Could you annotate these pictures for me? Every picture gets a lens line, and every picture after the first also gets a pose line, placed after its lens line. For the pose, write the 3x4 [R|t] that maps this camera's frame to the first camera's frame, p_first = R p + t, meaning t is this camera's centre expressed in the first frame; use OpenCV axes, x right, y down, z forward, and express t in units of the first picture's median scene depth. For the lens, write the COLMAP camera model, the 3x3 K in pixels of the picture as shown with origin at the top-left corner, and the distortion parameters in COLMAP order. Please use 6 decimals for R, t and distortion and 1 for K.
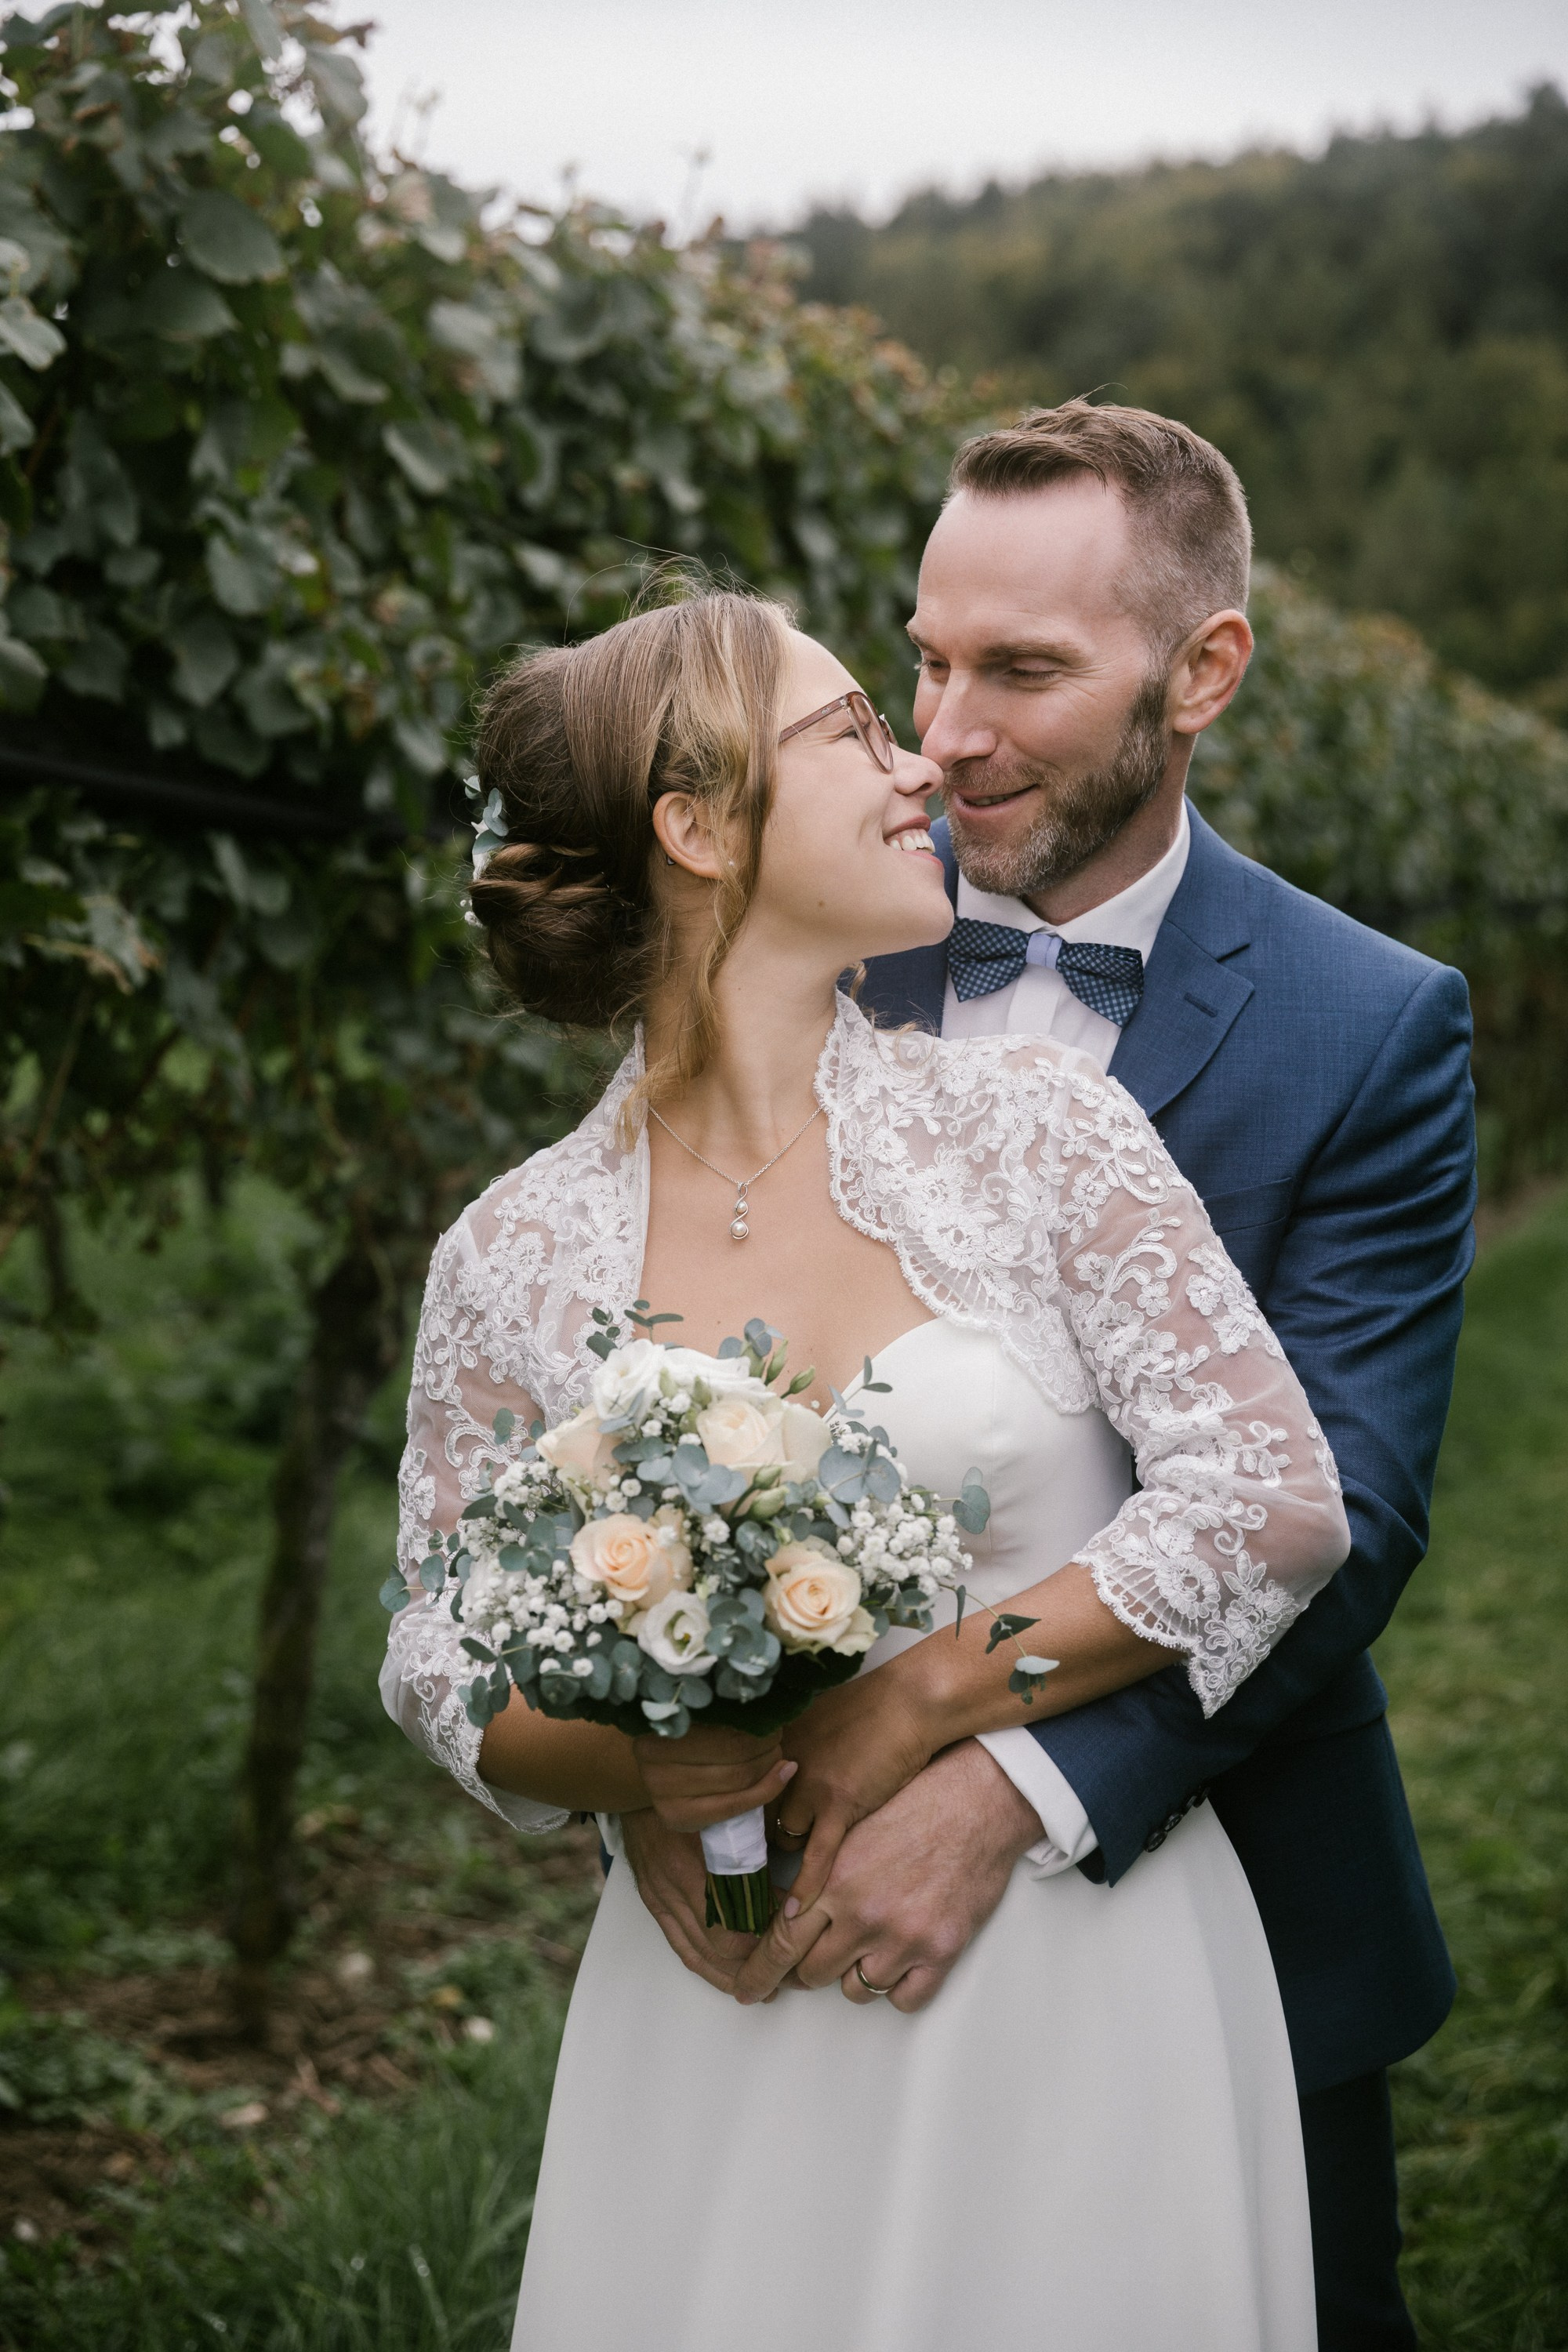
lens RADIAL K [[4254.8, 0, 784.0], [0, 4254.8, 1176.0], [0, 0, 1]] dist [0.217825, 0.038982]
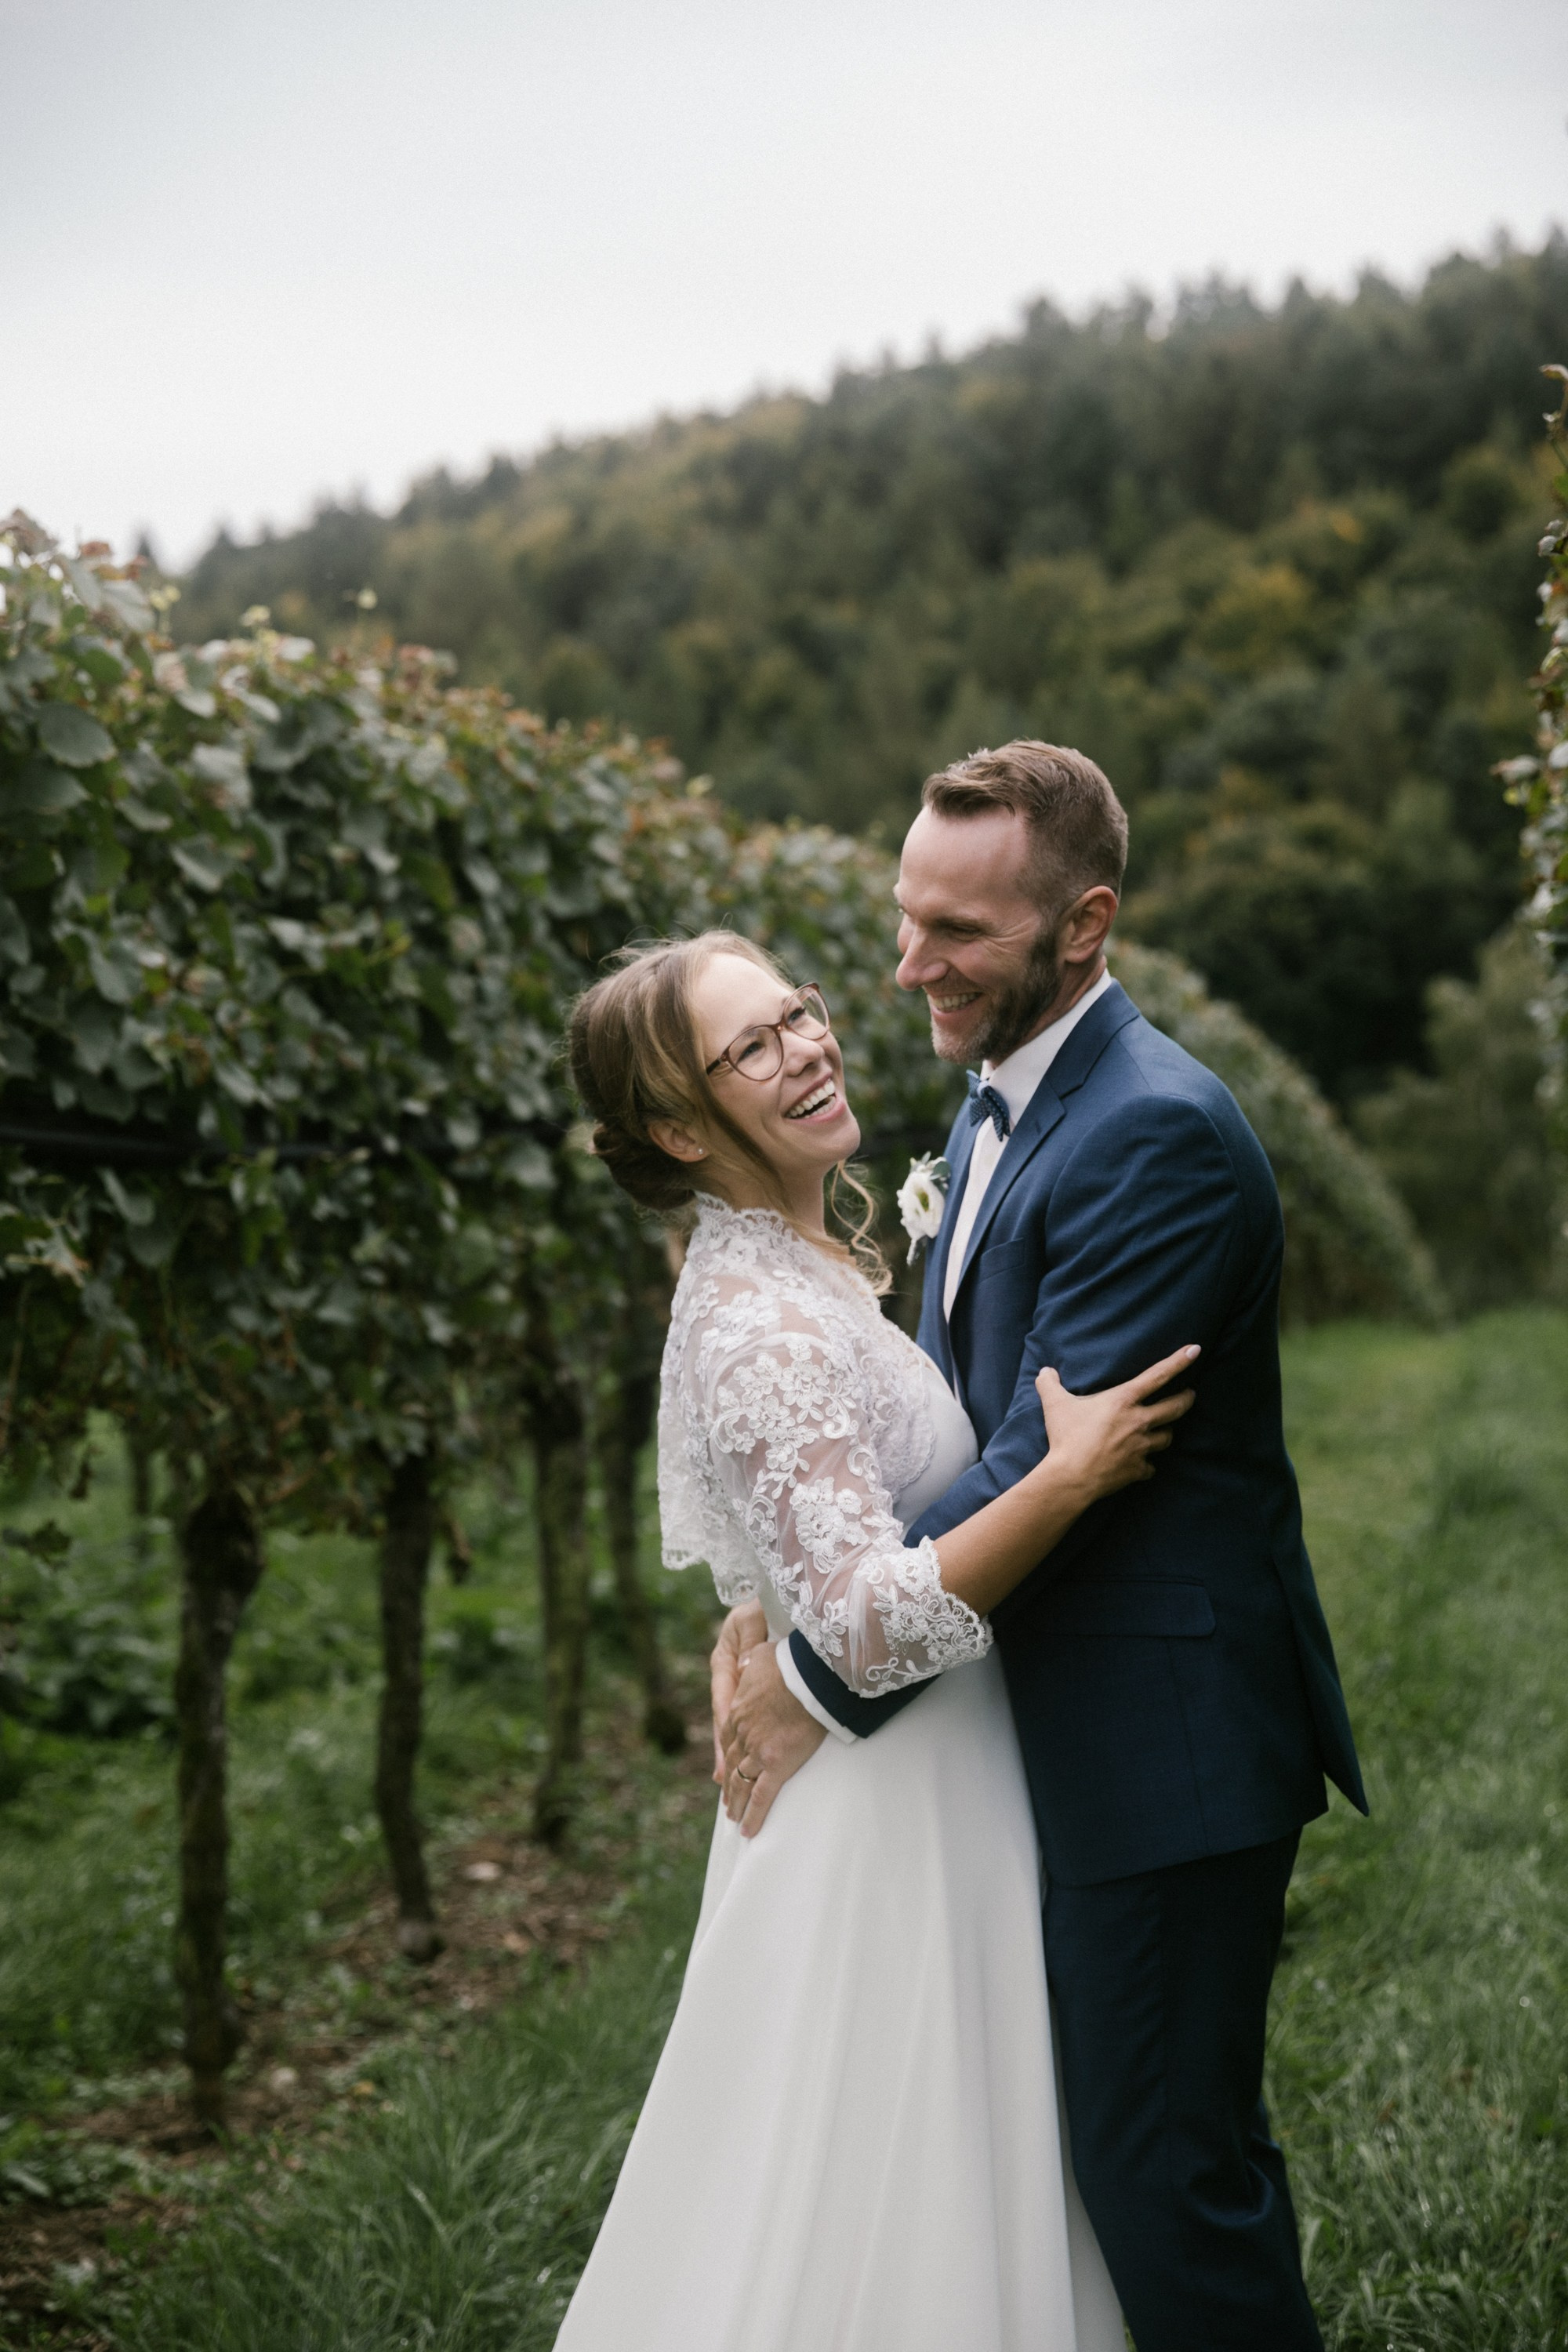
lens RADIAL K [[4505.7, 0, 784.0], [0, 4505.7, 1176.0], [0, 0, 1]] dist [0.261572, -0.101808]
pose [[0.986689, -0.136355, 0.088607, -0.040381], [0.142085, 0.987916, -0.061919, 0.031696], [-0.079093, 0.073685, 0.994140, -0.332573]]
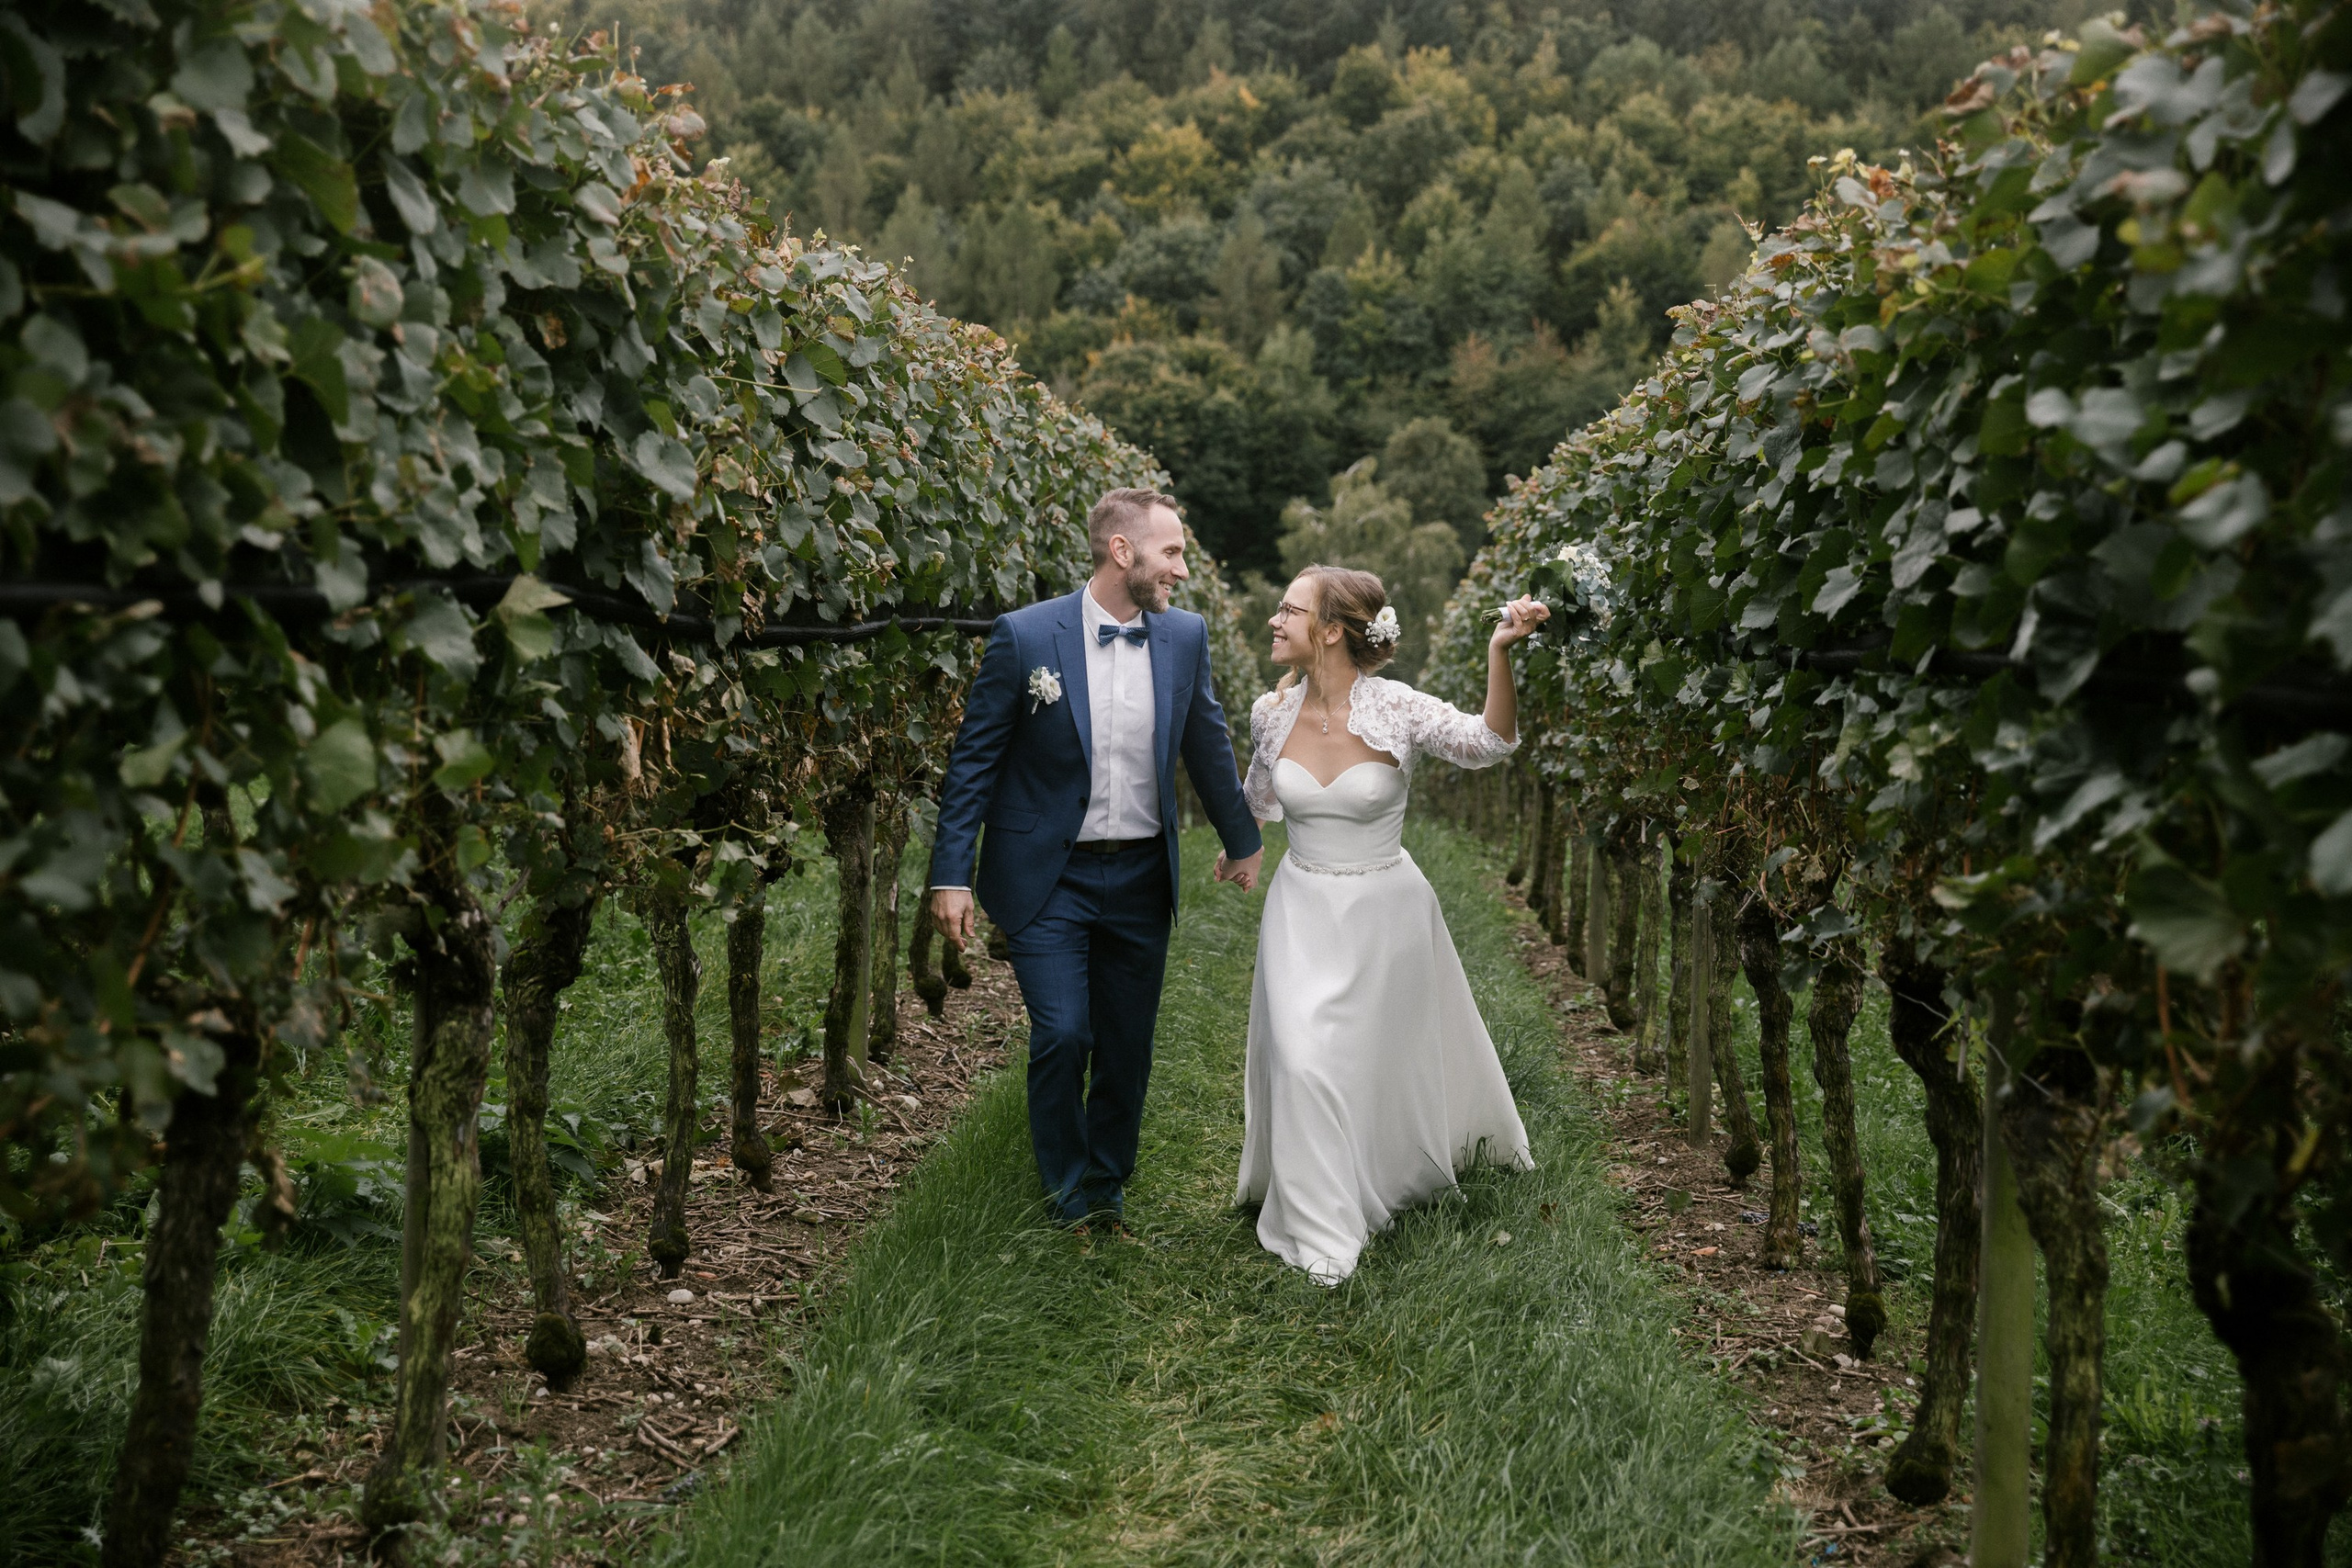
lens RADIAL K [[3839.3, 0, 1176.8], [0, 3839.3, 753.5], [0, 0, 1]] dist [0.191793, 0.020888]
pose [[0.977225, -0.038333, 0.208713, -0.011047], [0.042981, 0.998918, -0.017778, -0.029802], [-0.207805, 0.026343, 0.977815, 0.297387]]
